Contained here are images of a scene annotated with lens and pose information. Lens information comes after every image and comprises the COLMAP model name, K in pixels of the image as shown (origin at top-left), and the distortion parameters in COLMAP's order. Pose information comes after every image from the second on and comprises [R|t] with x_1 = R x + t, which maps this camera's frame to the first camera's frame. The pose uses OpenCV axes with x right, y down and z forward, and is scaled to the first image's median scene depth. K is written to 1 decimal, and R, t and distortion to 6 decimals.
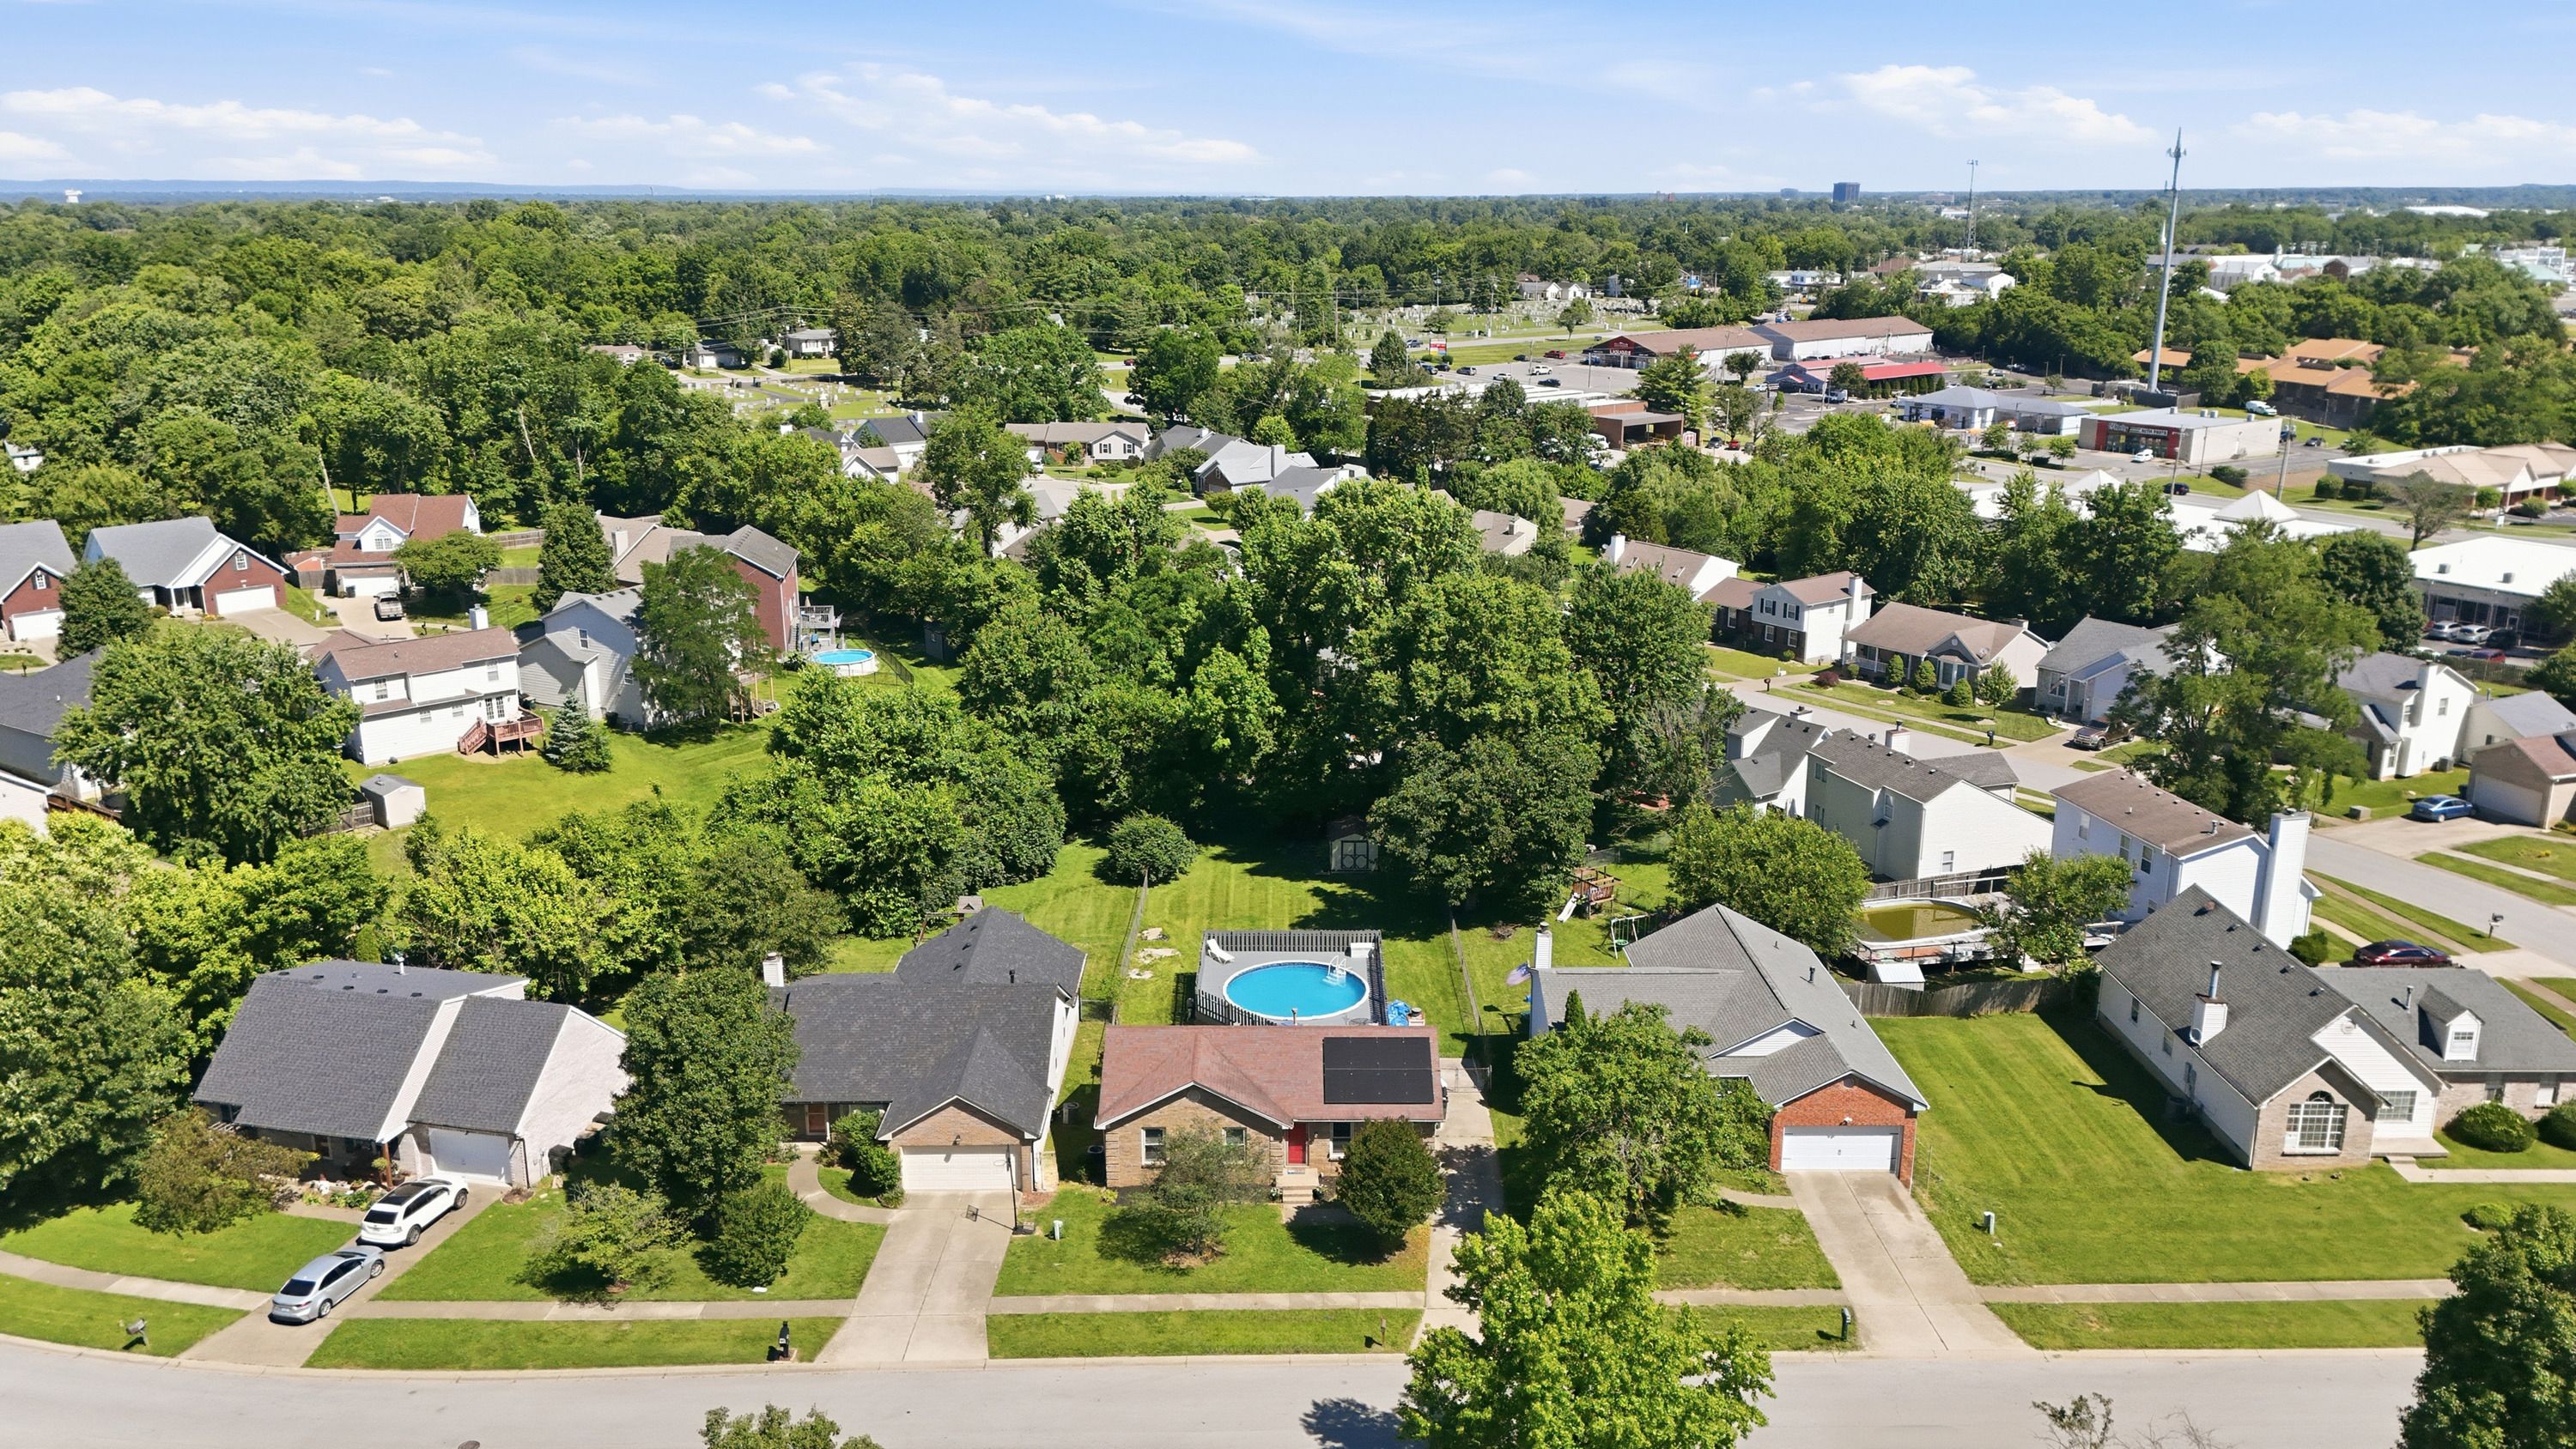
lens RADIAL K [[1909.4, 0, 1279.4], [0, 1909.4, 712.5], [0, 0, 1]] dist [0.114427, -0.194929]
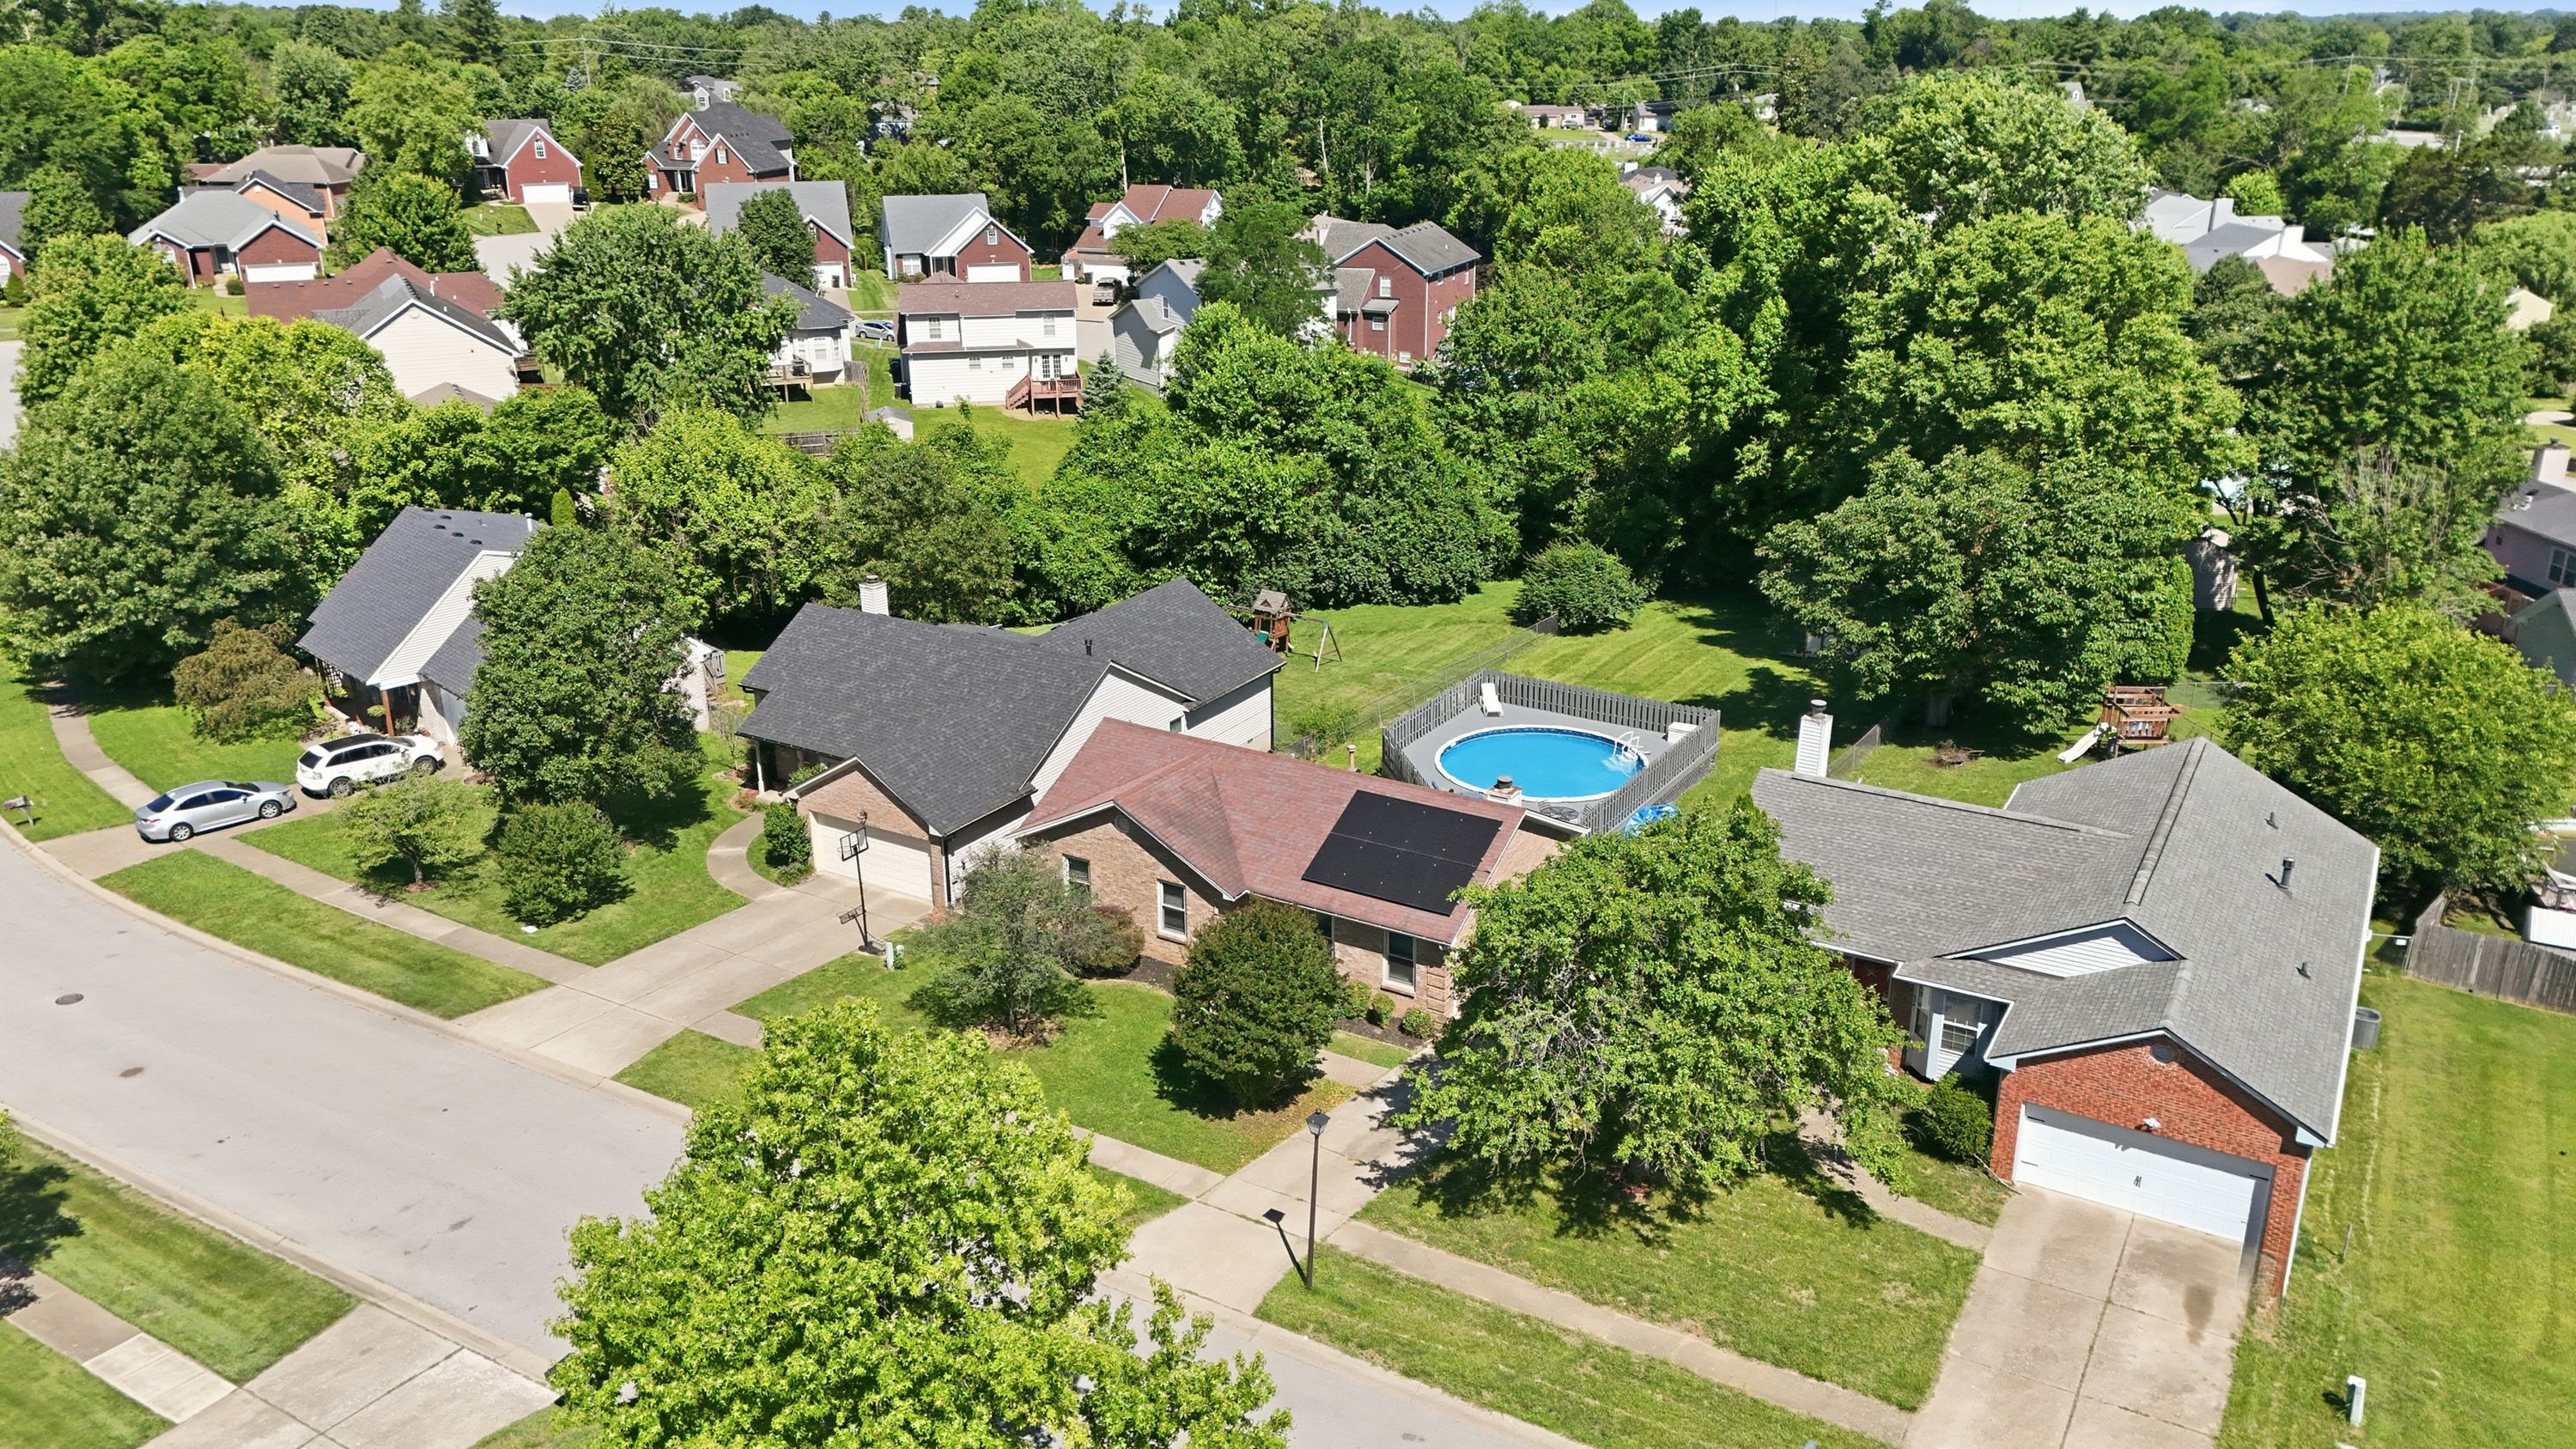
lens RADIAL K [[1913.9, 0, 1282.1], [0, 1913.9, 723.5], [0, 0, 1]] dist [0.097012, -0.110857]
pose [[0.850904, 0.175480, -0.495146, 0.251670], [-0.133232, 0.983828, 0.119711, 0.056780], [0.508145, -0.035894, 0.860523, 0.332865]]
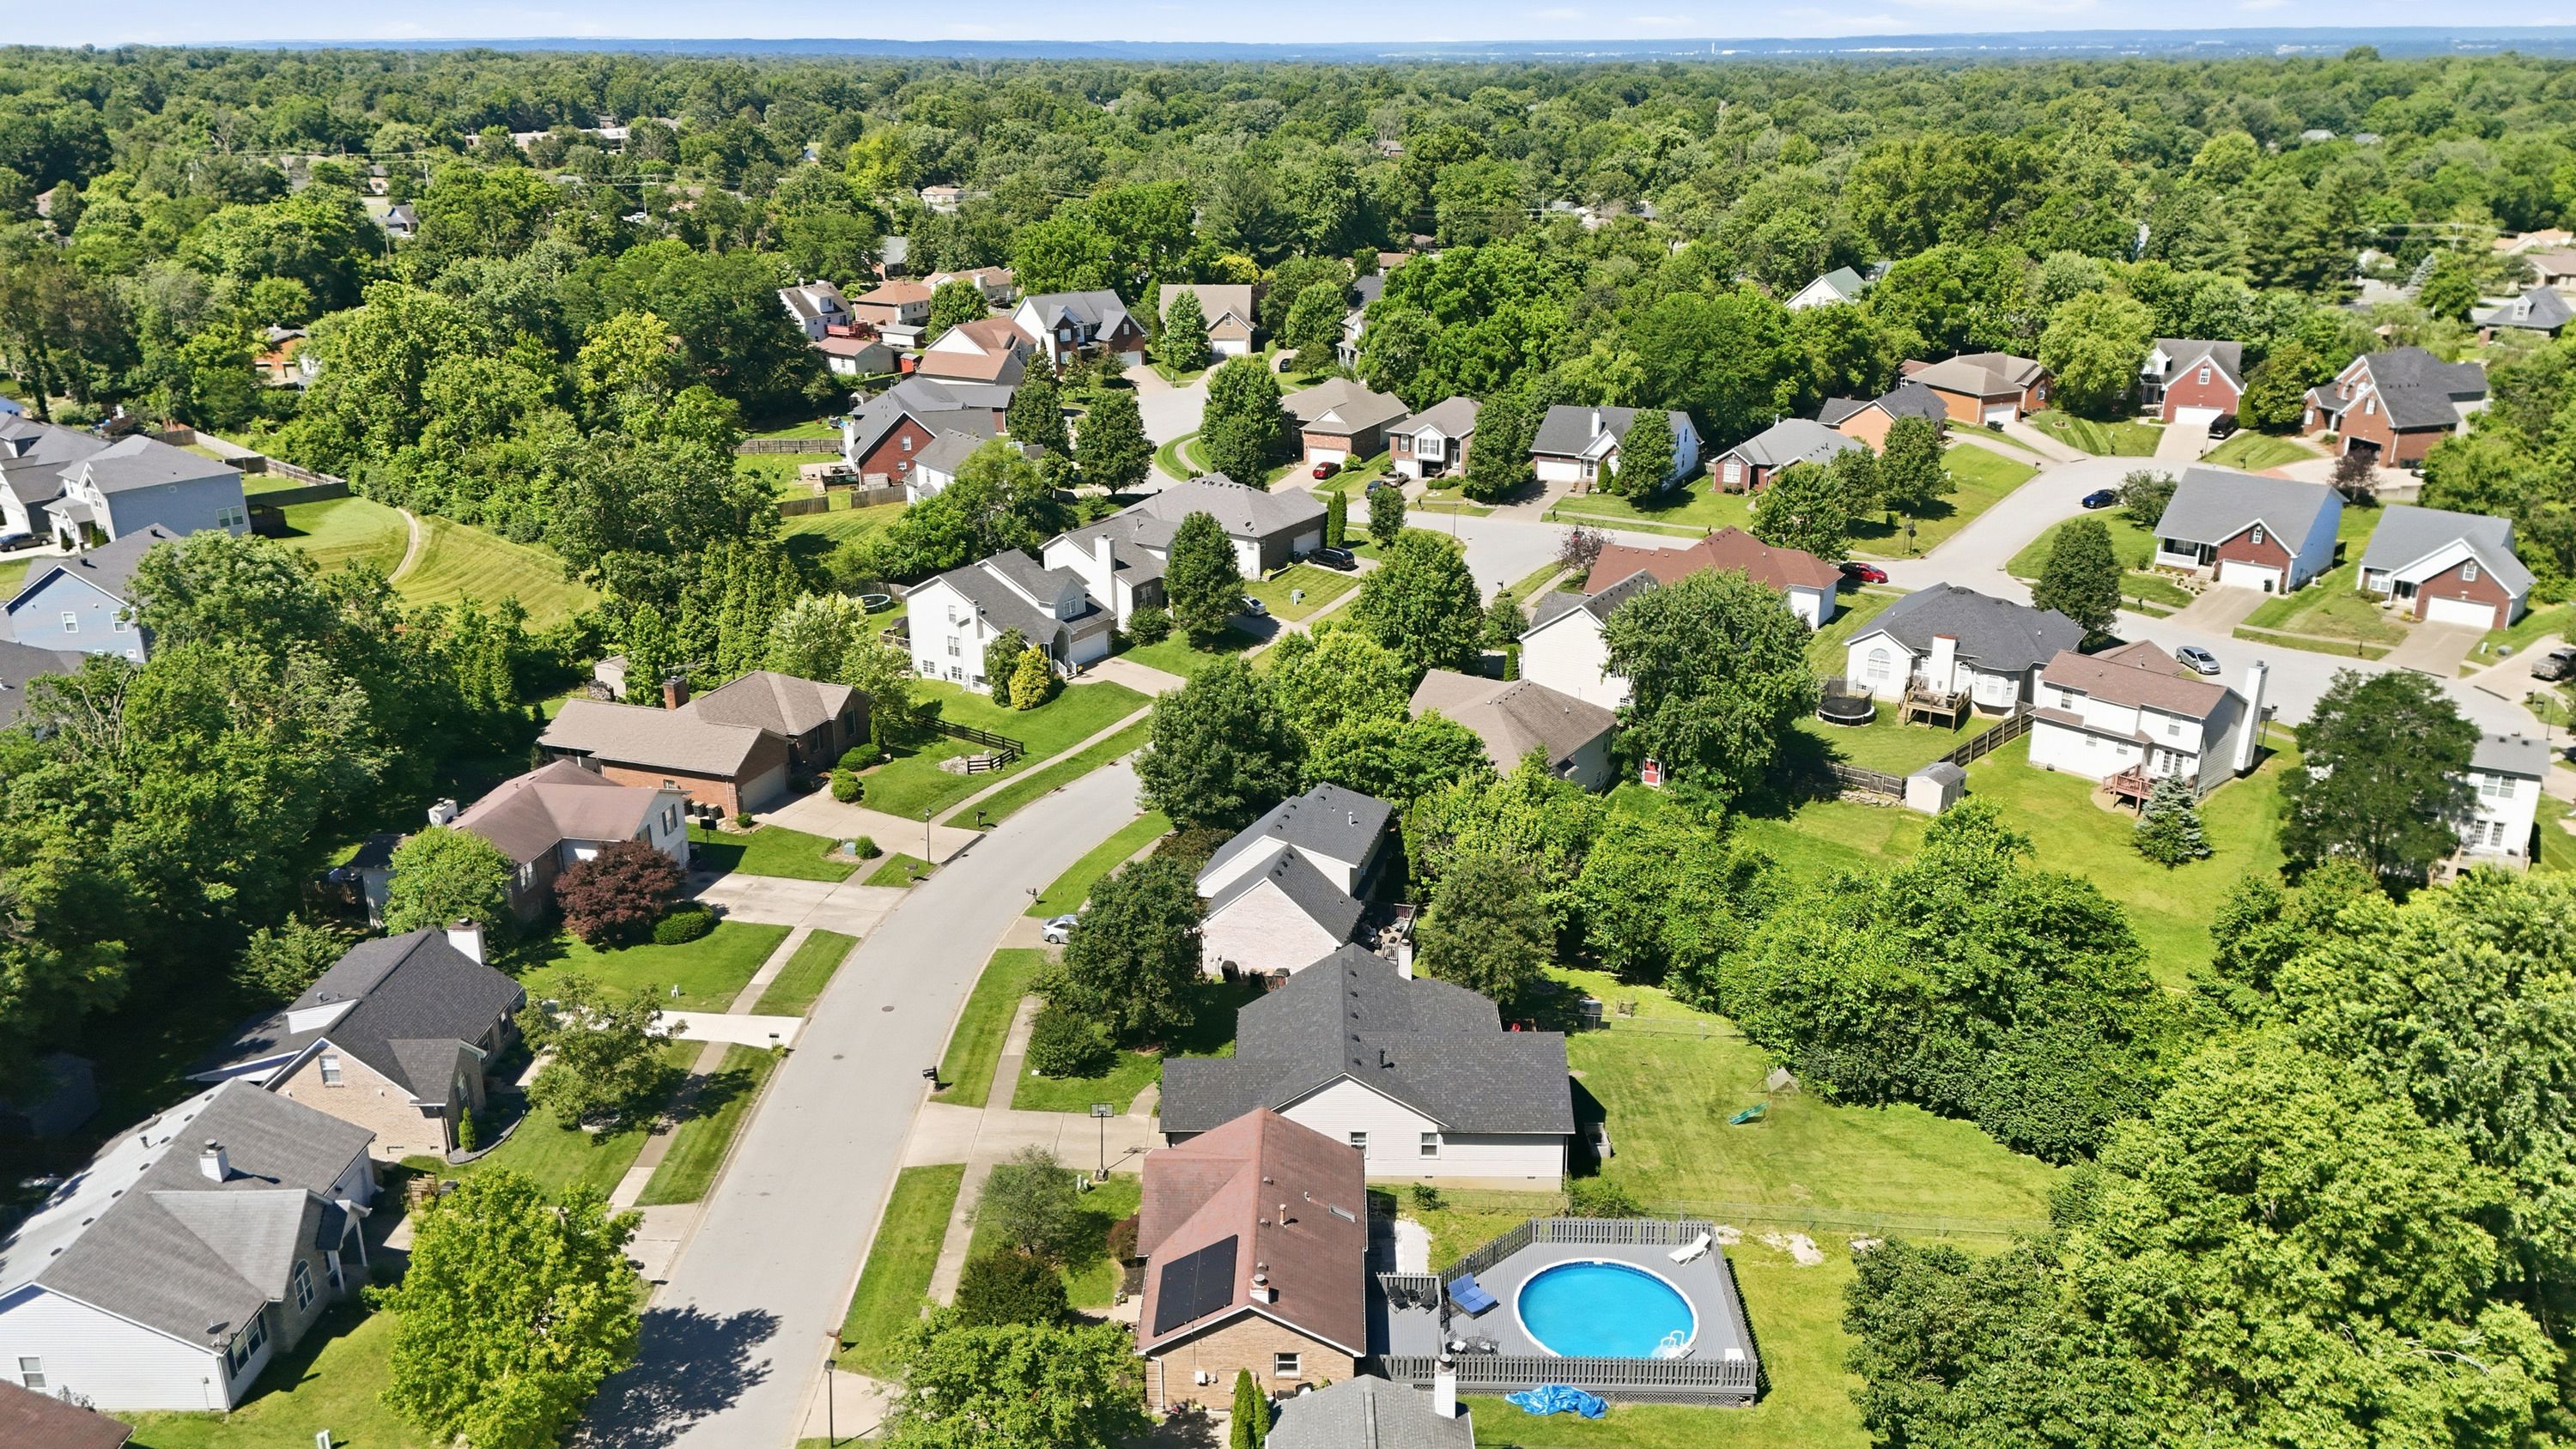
lens RADIAL K [[1929.0, 0, 1288.0], [0, 1929.0, 724.5], [0, 0, 1]] dist [0.089493, -0.109574]
pose [[-0.014211, 0.332921, -0.942848, 0.660421], [-0.259474, 0.909412, 0.325026, -0.293881], [0.965645, 0.249264, 0.073461, 0.698747]]
